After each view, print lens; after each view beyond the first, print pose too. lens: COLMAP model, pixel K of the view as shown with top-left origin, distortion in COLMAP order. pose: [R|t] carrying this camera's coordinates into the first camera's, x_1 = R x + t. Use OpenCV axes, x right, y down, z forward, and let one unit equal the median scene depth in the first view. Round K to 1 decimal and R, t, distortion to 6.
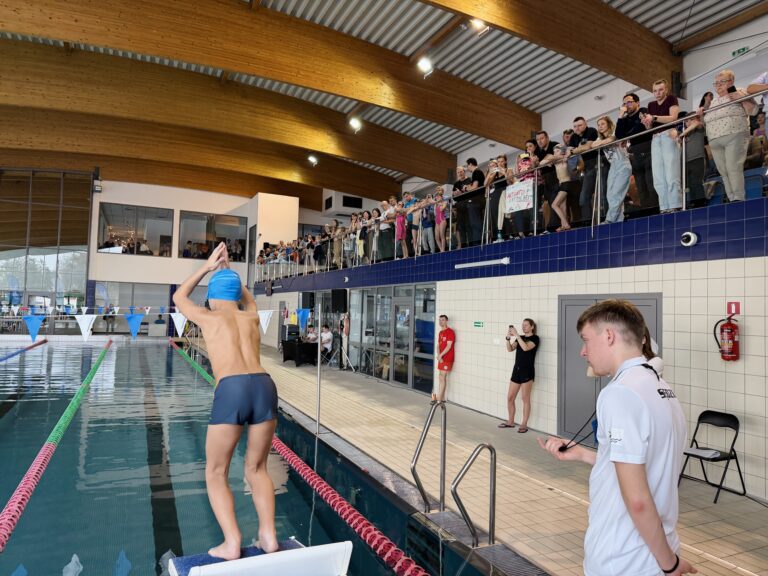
lens RADIAL K [[546.8, 0, 381.2], [0, 546.8, 295.7], [0, 0, 1]] dist [0.032425, -0.042356]
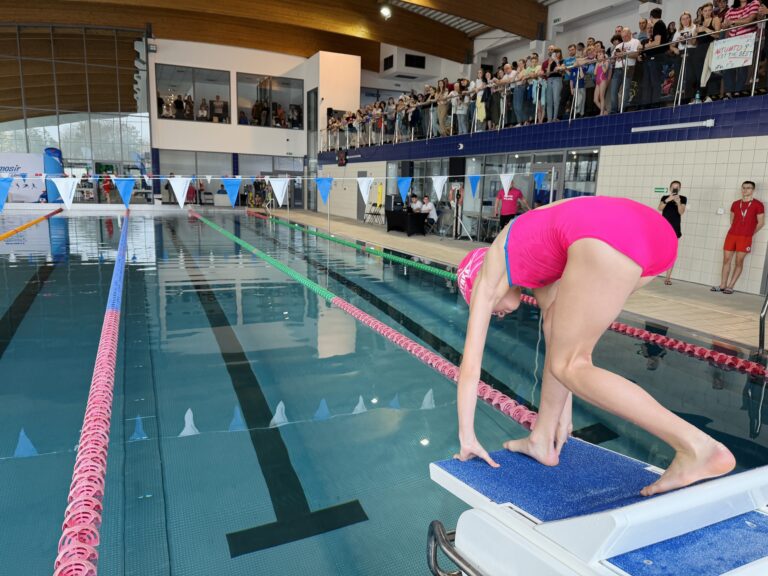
lens RADIAL K [[546.8, 0, 386.1], [0, 546.8, 291.6], [0, 0, 1]] dist [0.032425, -0.042356]
pose [[0.999981, -0.006116, -0.000488, -0.172983], [0.006069, 0.974362, 0.224906, 0.002447], [-0.000900, -0.224904, 0.974380, -0.009983]]
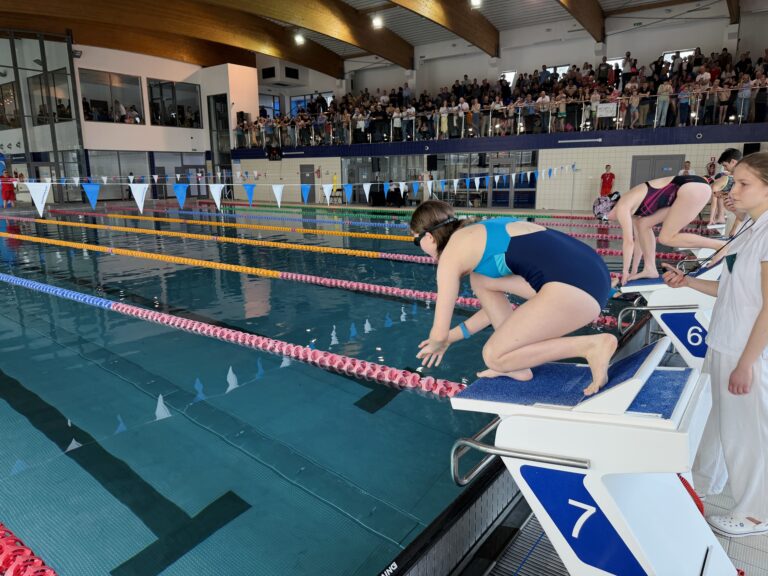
lens RADIAL K [[546.8, 0, 388.3], [0, 546.8, 290.5], [0, 0, 1]] dist [0.032425, -0.042356]
pose [[0.867396, -0.149766, 0.474547, -0.821895], [0.025775, 0.965877, 0.257717, -0.035059], [-0.496951, -0.211311, 0.841657, -0.287057]]
